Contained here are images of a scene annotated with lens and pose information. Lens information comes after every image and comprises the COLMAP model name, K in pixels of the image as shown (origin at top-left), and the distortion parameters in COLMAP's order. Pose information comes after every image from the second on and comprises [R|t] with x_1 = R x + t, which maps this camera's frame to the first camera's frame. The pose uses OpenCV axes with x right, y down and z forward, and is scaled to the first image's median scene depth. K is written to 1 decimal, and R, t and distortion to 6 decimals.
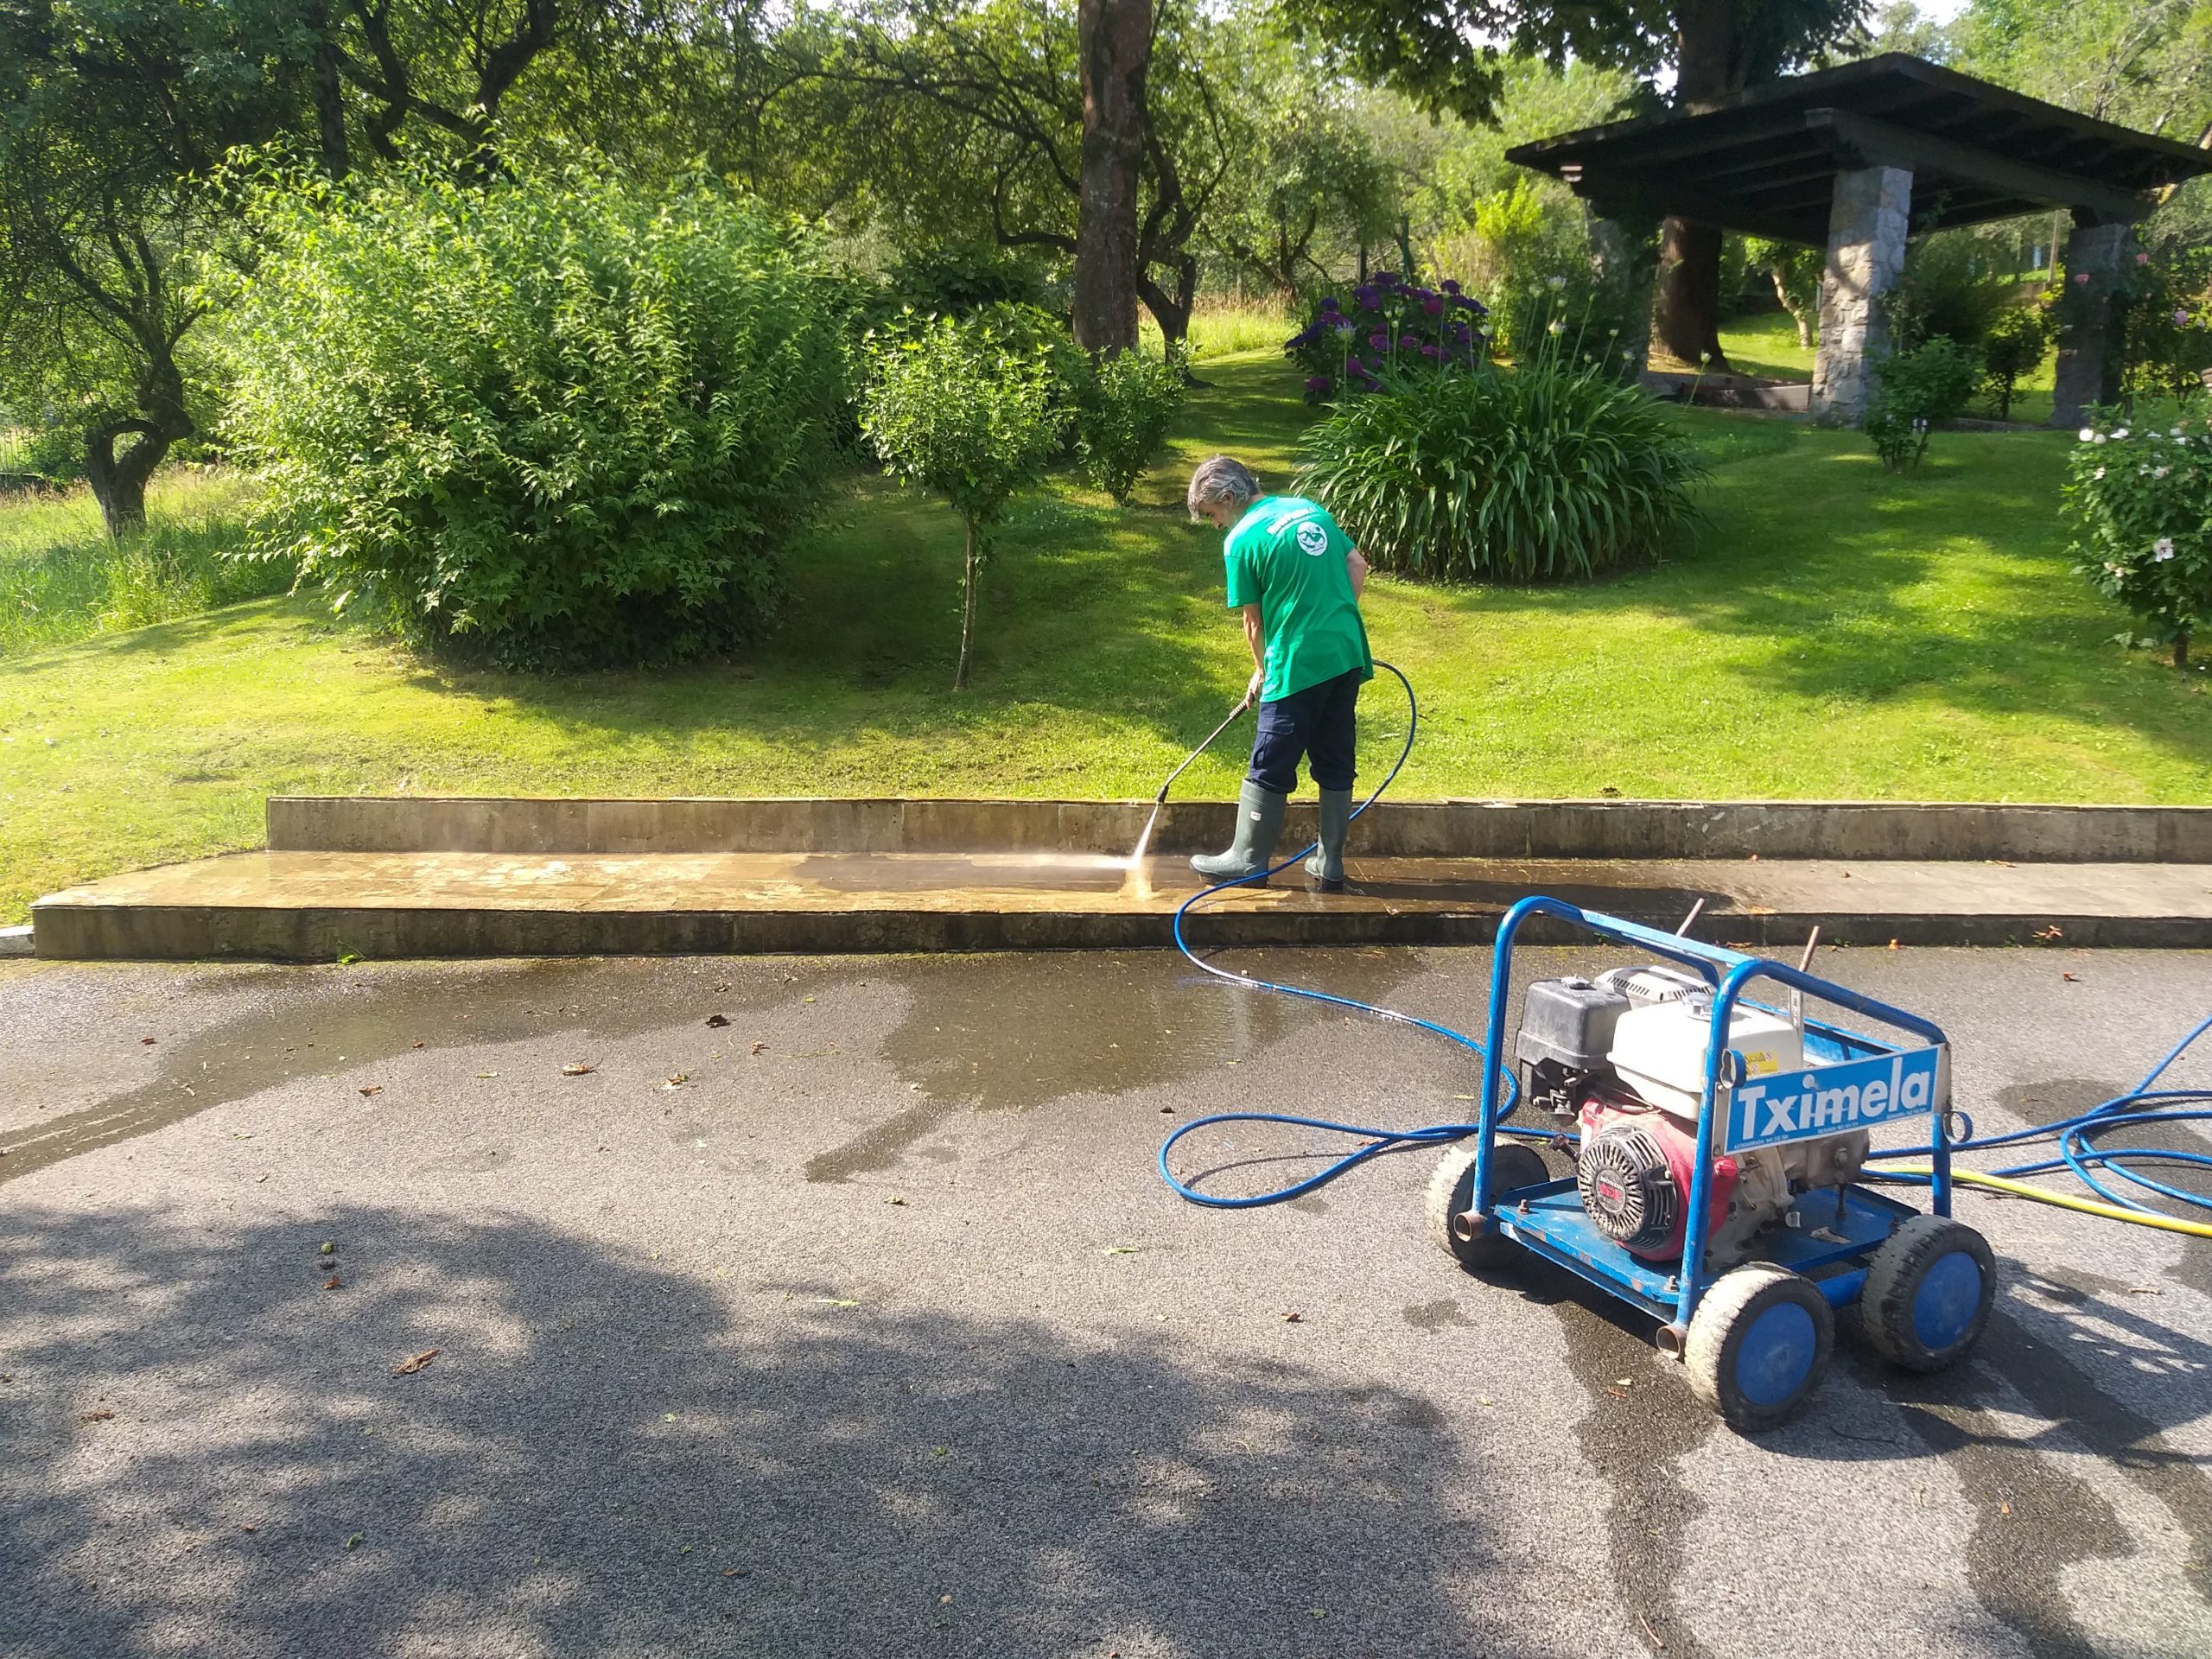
lens RADIAL K [[1679.3, 0, 1160.2], [0, 1679.3, 830.6], [0, 0, 1]] dist [0.006429, -0.061796]
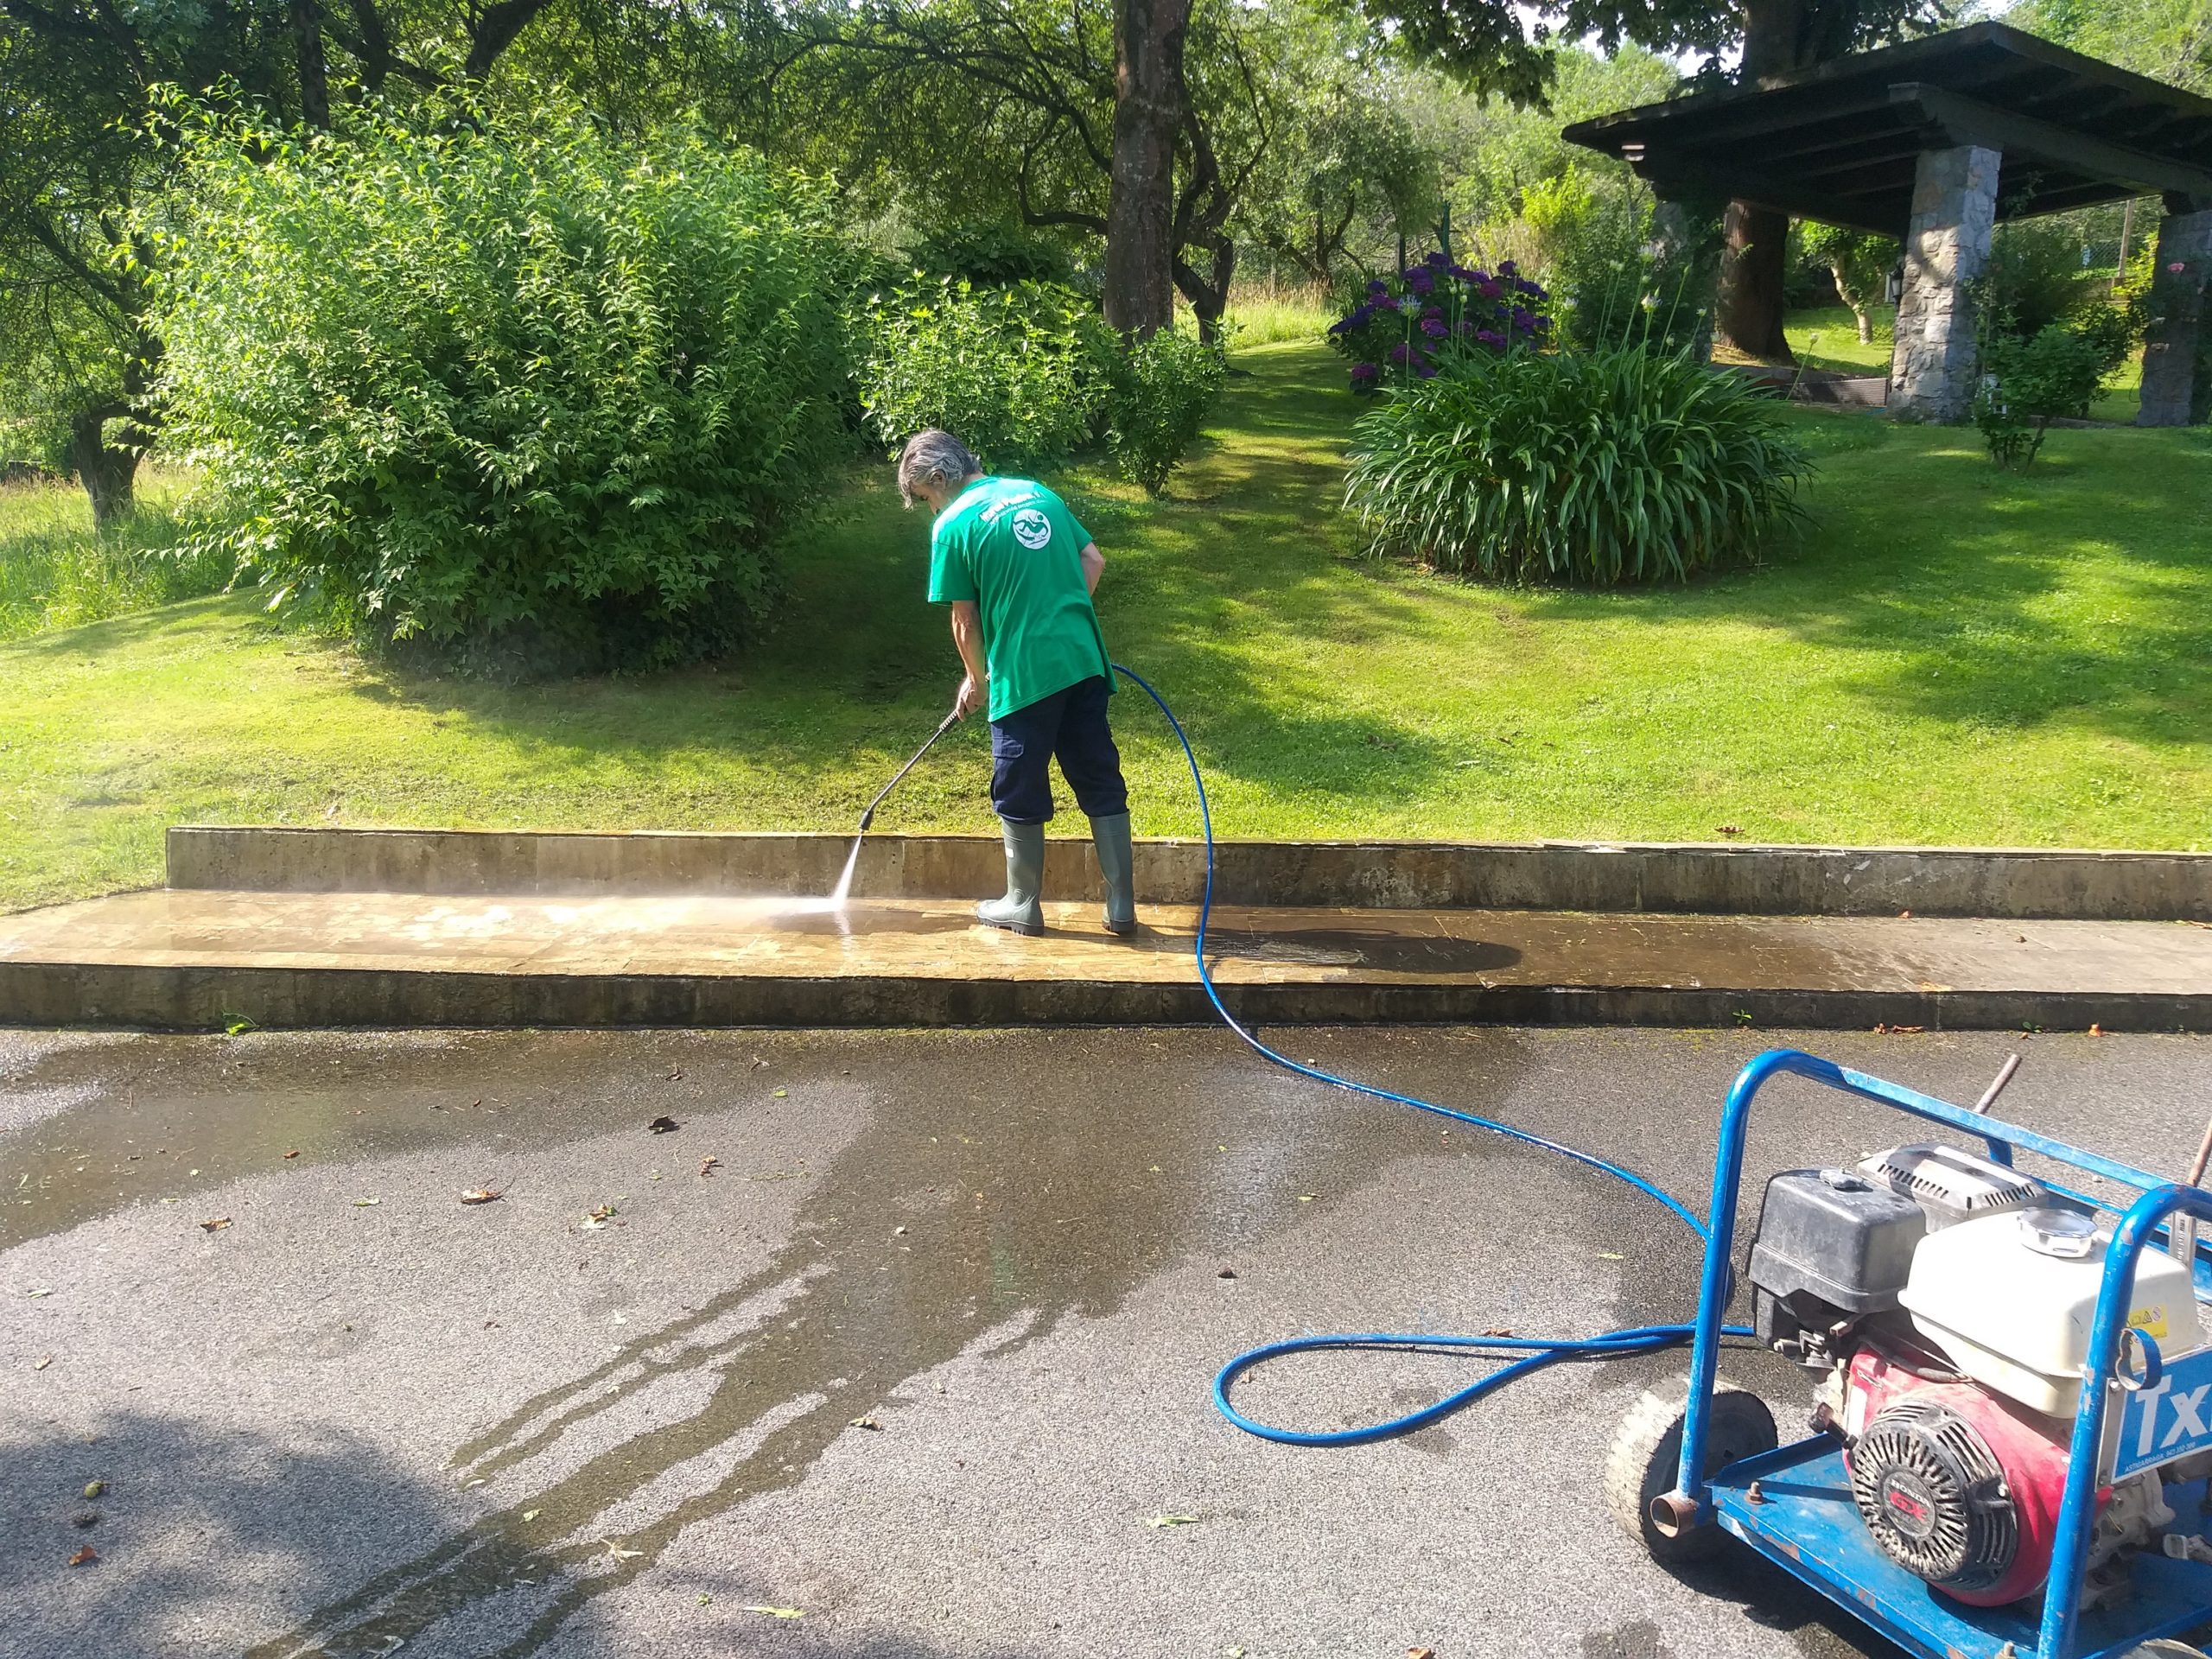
lens RADIAL K [[1659.5, 0, 1170.8], [0, 1659.5, 791.5], [0, 0, 1]] dist [-0.006513, -0.047064]
pose [[0.999948, 0.008369, -0.005871, -0.010938], [-0.008482, 0.999776, -0.019379, -0.022888], [0.005708, 0.019428, 0.999795, 0.136354]]
